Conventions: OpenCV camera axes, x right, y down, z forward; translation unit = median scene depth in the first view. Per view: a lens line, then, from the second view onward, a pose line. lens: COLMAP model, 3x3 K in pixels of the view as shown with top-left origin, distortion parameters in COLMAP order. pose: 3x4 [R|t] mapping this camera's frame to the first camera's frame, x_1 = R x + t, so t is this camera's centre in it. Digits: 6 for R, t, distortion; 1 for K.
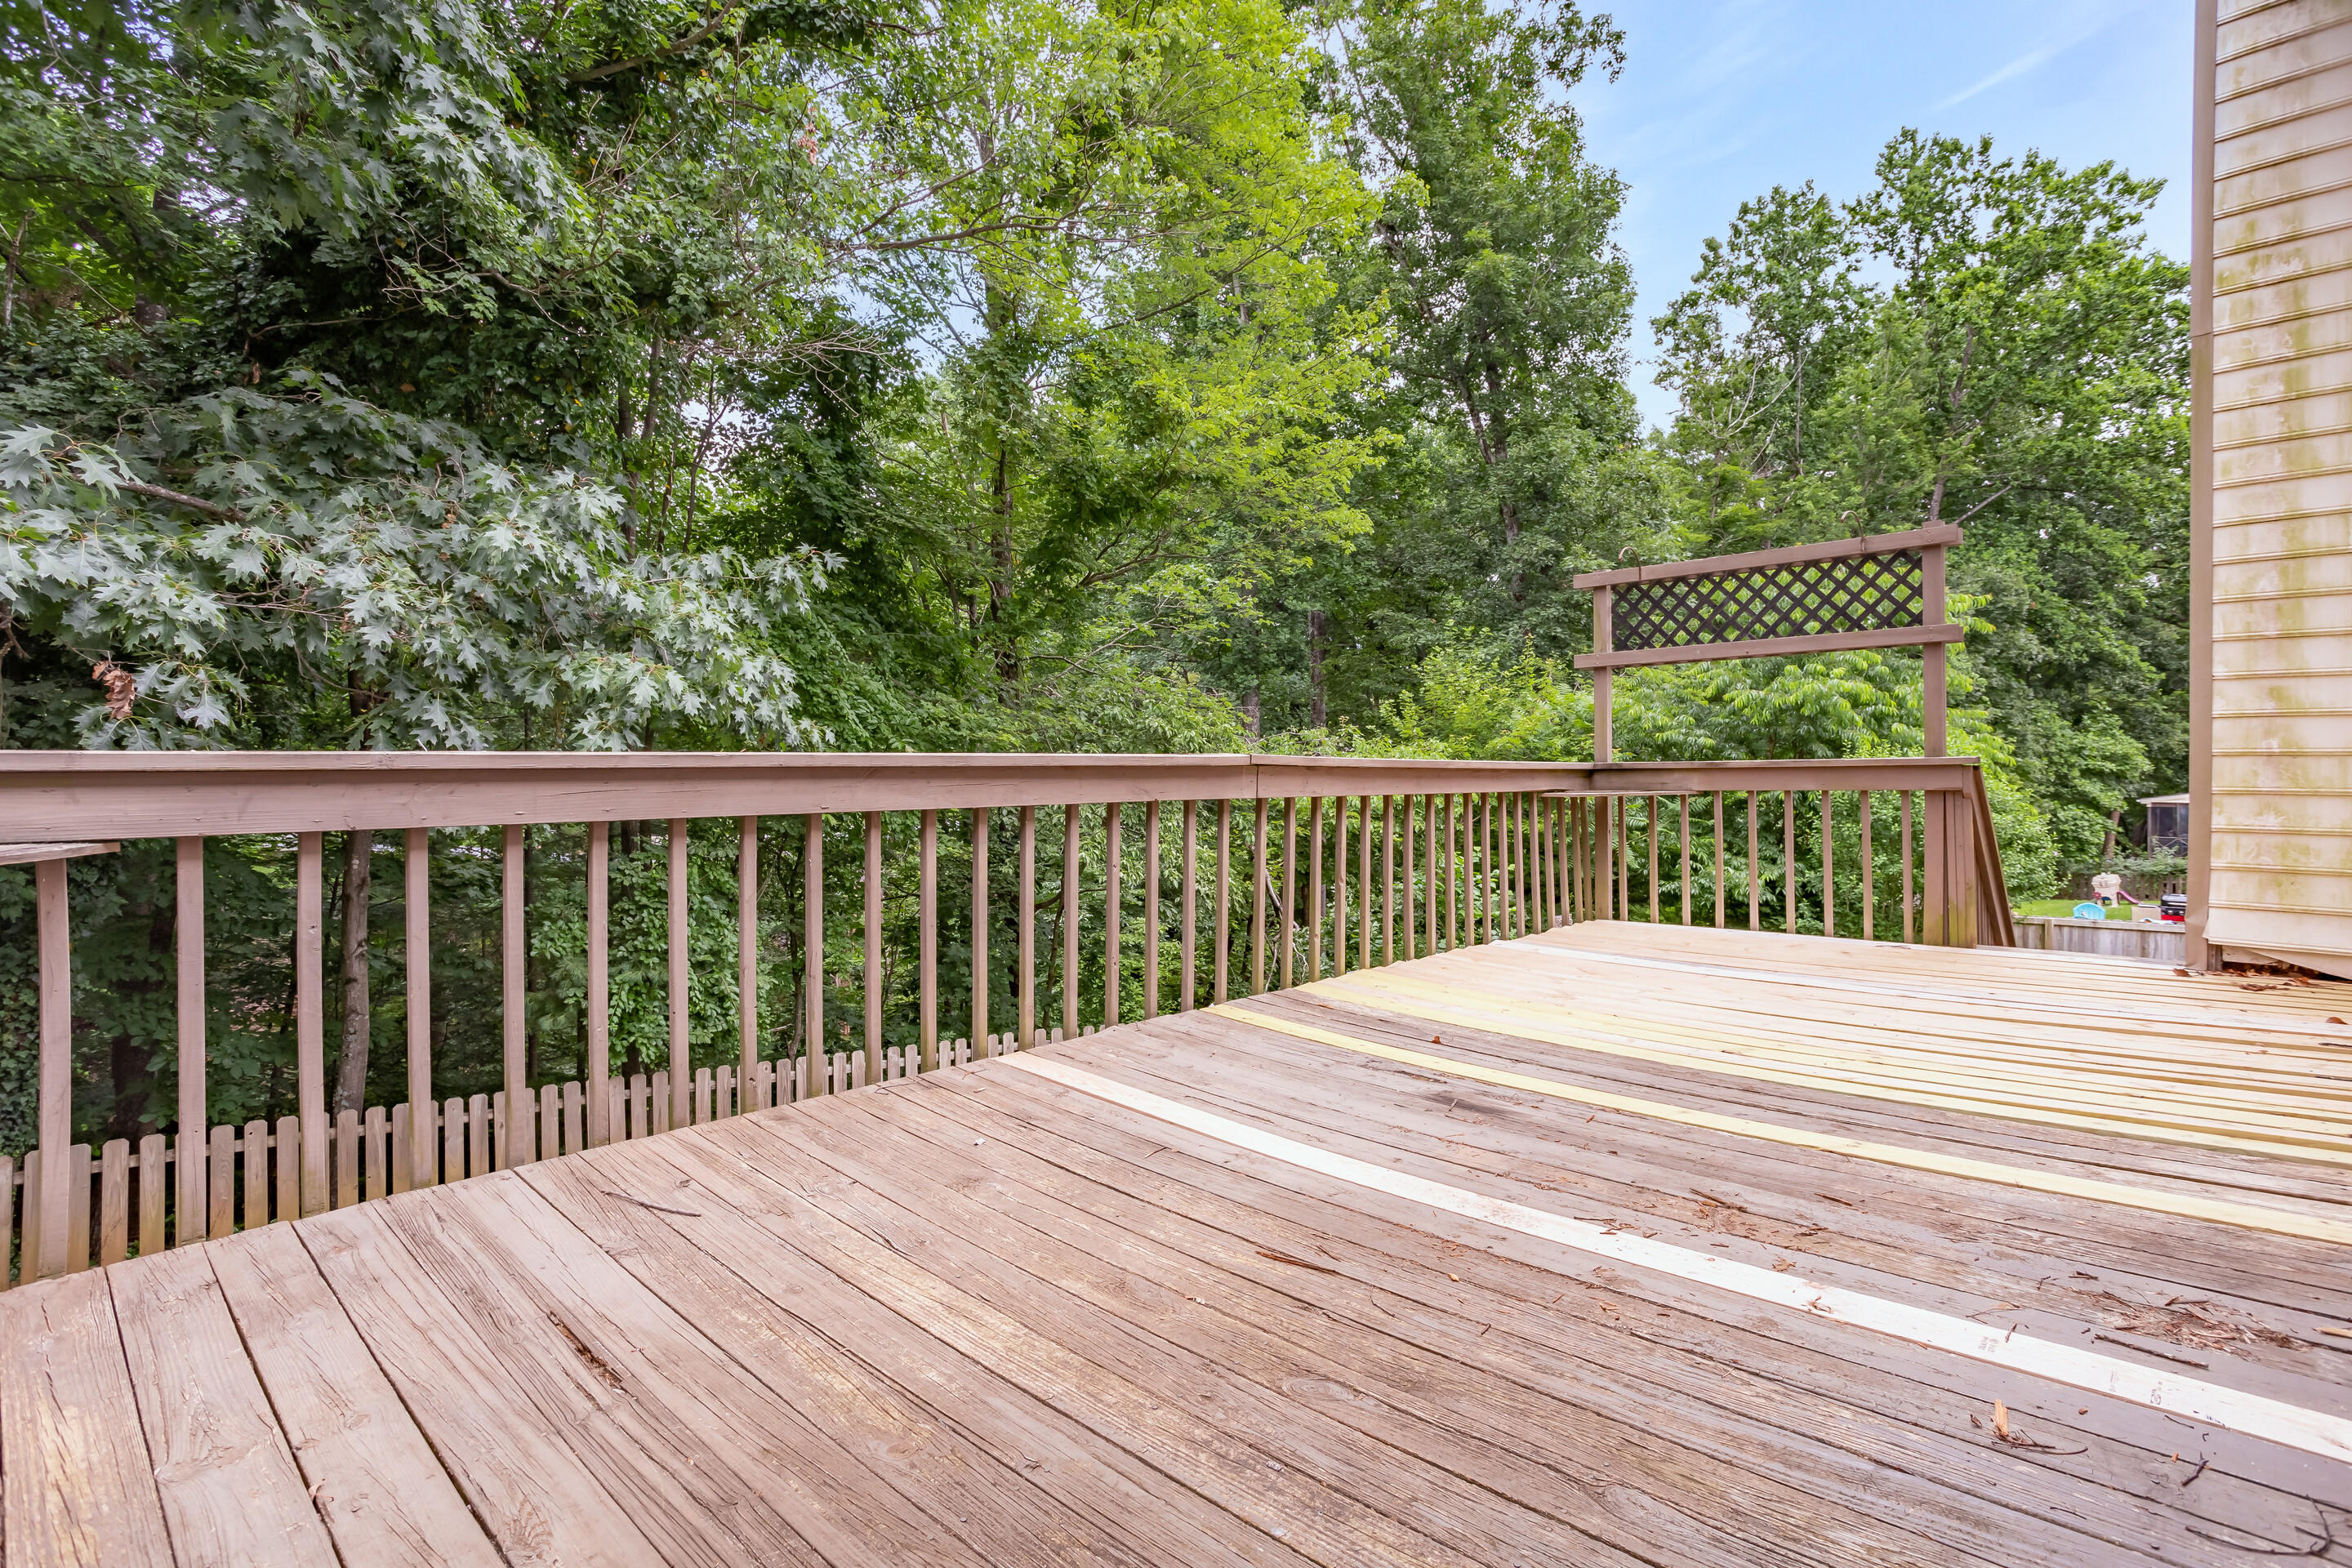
lens RADIAL K [[1135.6, 0, 1198.2], [0, 1135.6, 753.1], [0, 0, 1]] dist [-0.053964, 0.035850]
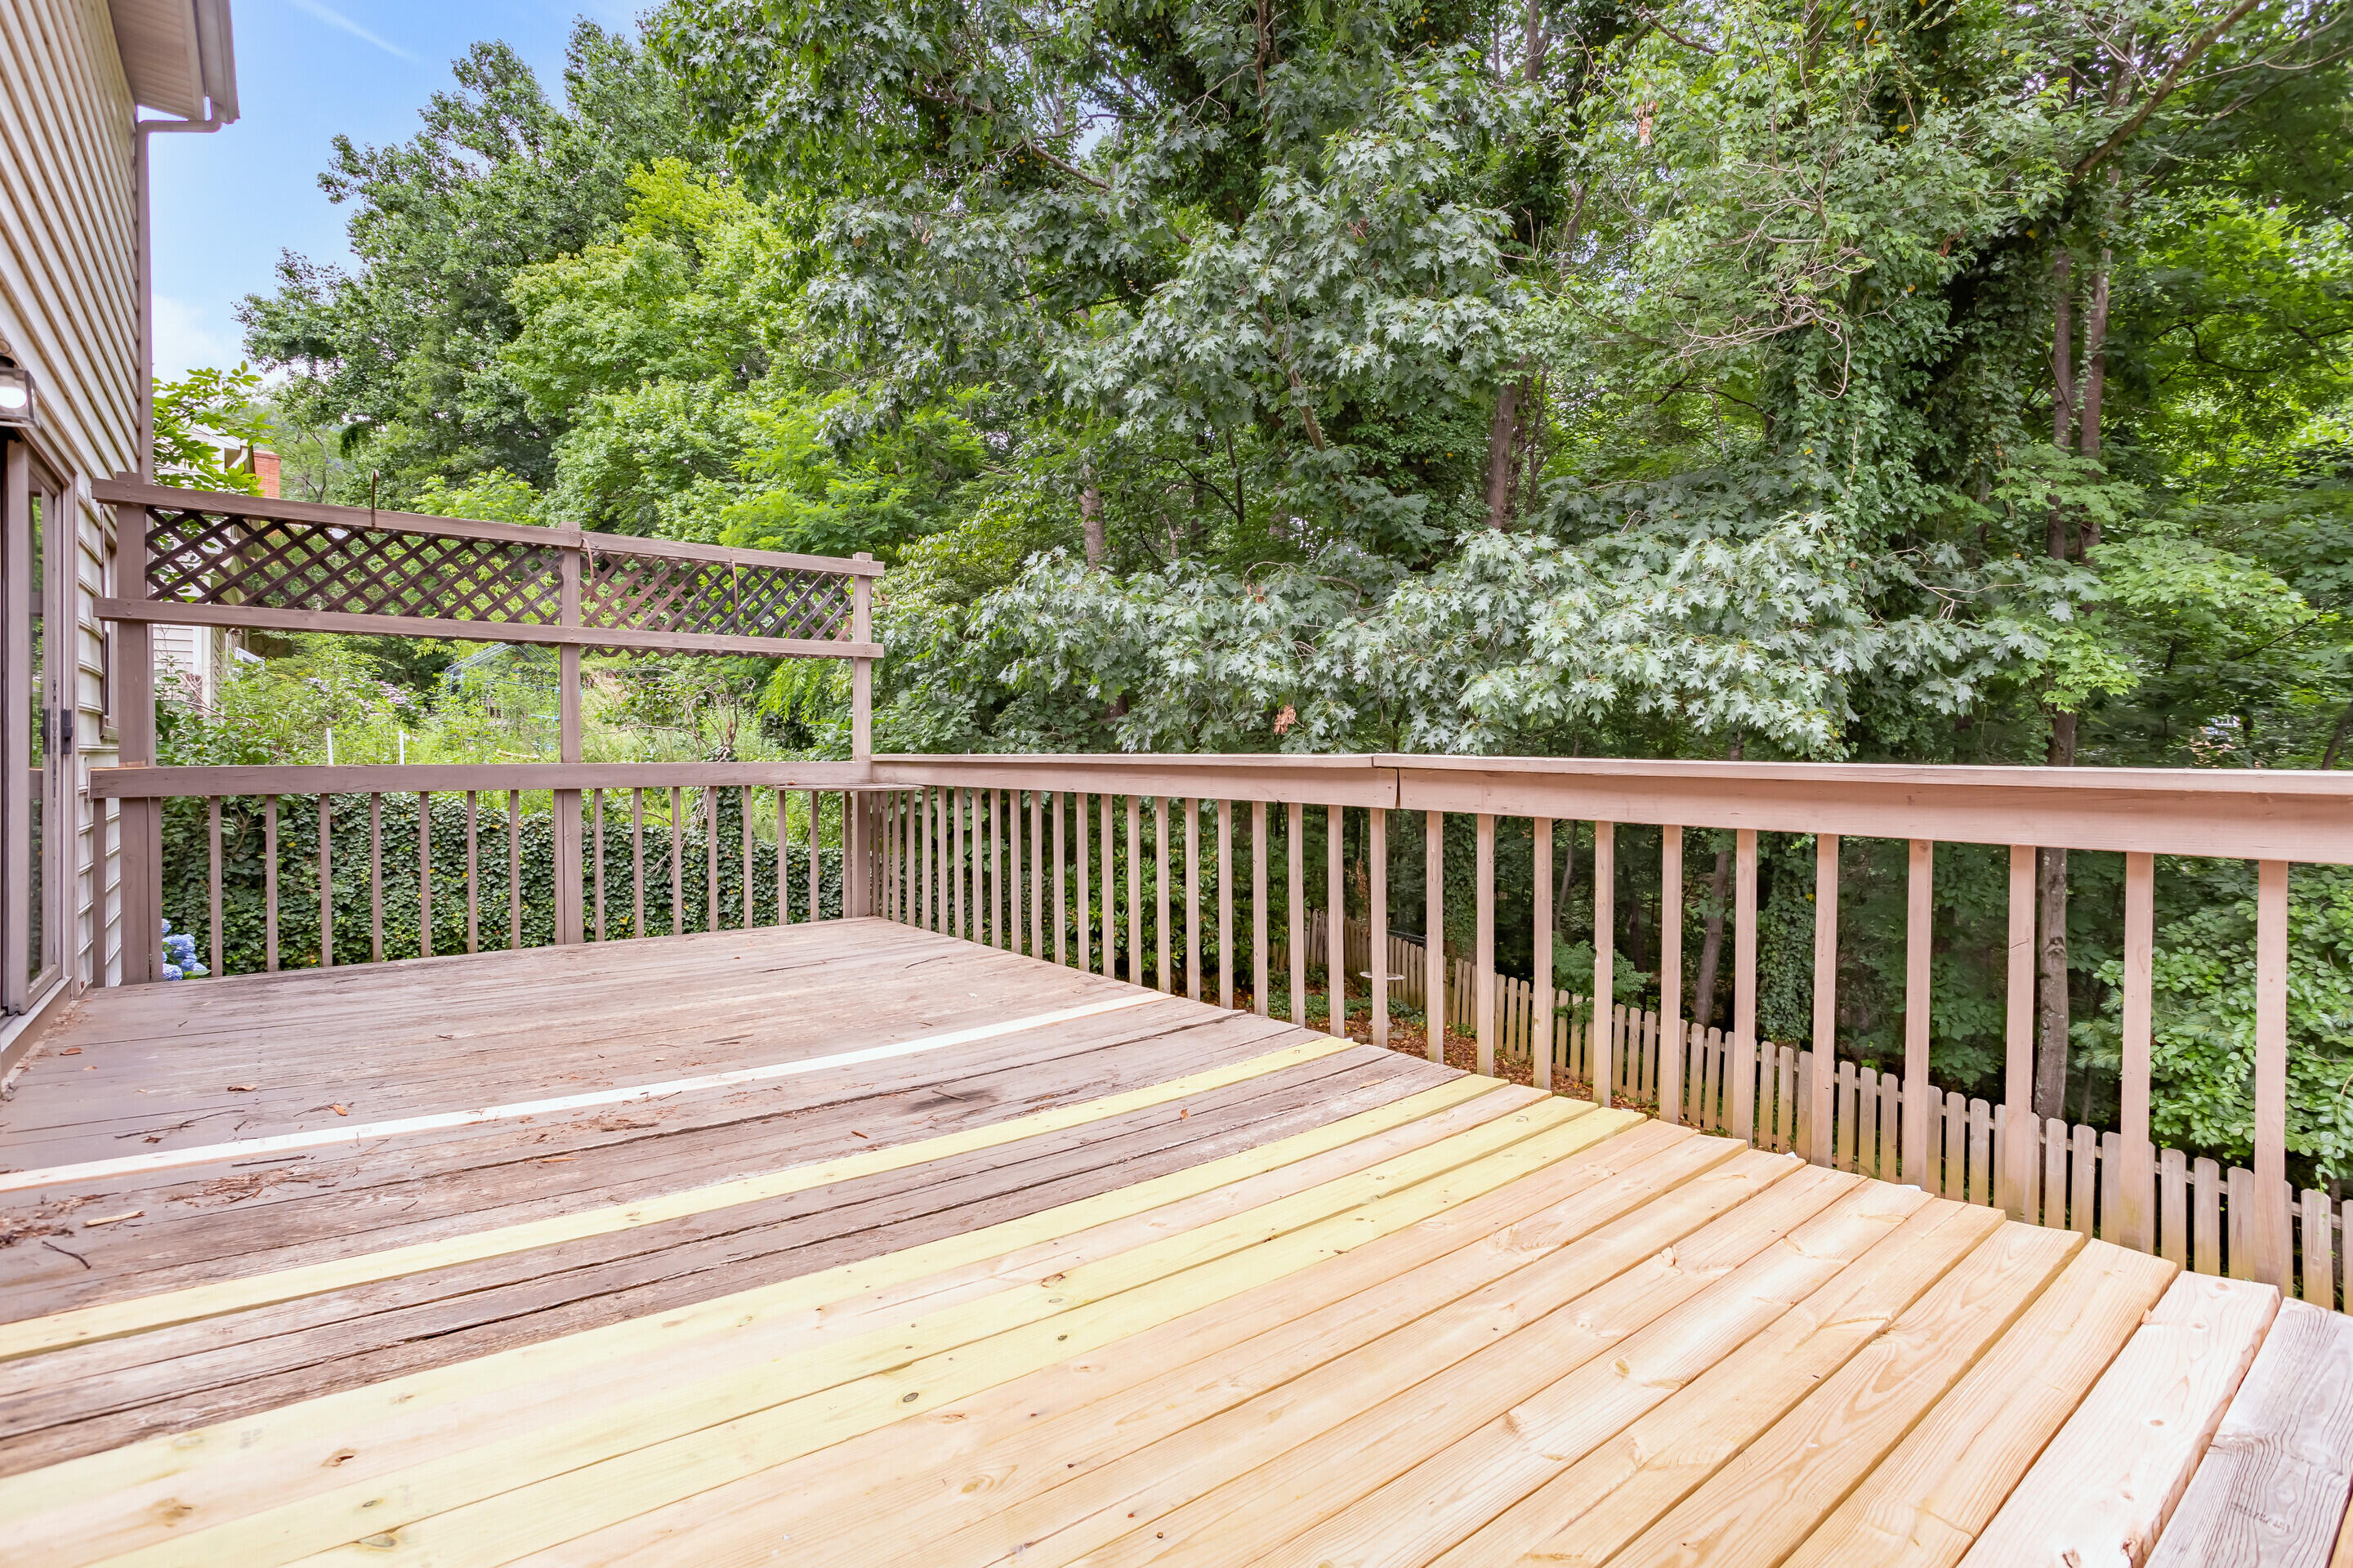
lens RADIAL K [[1136.2, 0, 1198.7], [0, 1136.2, 753.1], [0, 0, 1]] dist [-0.053964, 0.035850]
pose [[-0.129013, -0.001529, -0.991642, 1.342124], [0.006114, 0.999979, -0.002337, 0.003522], [0.991624, -0.006365, -0.129001, 1.501109]]
